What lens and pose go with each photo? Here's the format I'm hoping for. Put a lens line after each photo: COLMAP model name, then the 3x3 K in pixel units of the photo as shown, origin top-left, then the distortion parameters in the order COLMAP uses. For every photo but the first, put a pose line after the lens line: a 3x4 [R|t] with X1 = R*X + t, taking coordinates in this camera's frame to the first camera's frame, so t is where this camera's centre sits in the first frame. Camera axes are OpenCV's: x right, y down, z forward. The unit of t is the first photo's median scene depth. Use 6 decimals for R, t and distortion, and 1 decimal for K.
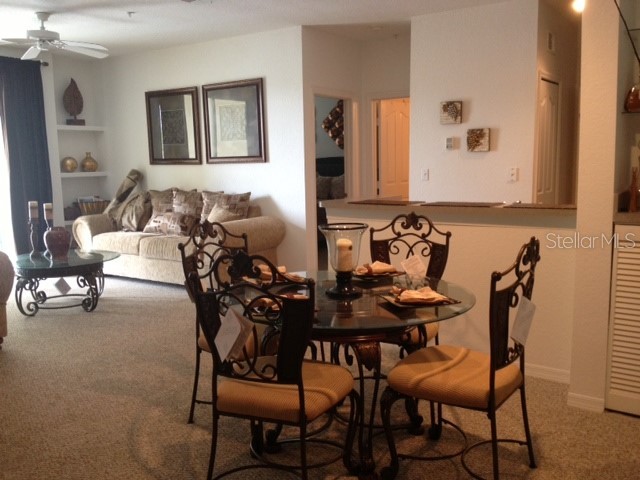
lens RADIAL K [[629.4, 0, 320.0], [0, 629.4, 240.0], [0, 0, 1]] dist [0.197797, -0.406165]
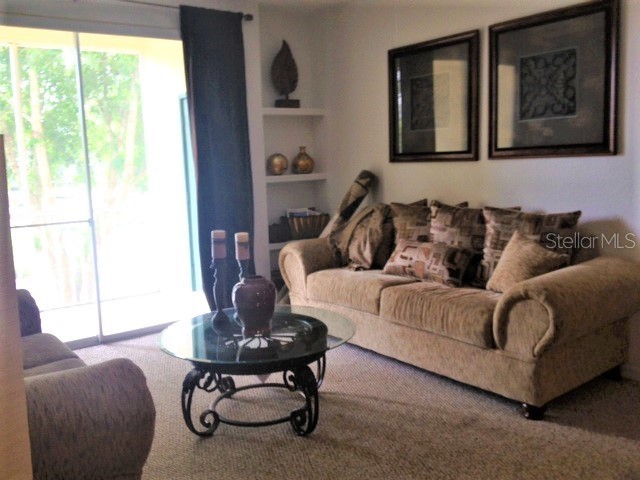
lens RADIAL K [[629.4, 0, 320.0], [0, 629.4, 240.0], [0, 0, 1]] dist [0.197797, -0.406165]
pose [[0.953856, 0.029555, -0.298805, -0.150350], [-0.026222, 0.999541, 0.015159, -0.050827], [0.299116, -0.006624, 0.954194, 0.389528]]
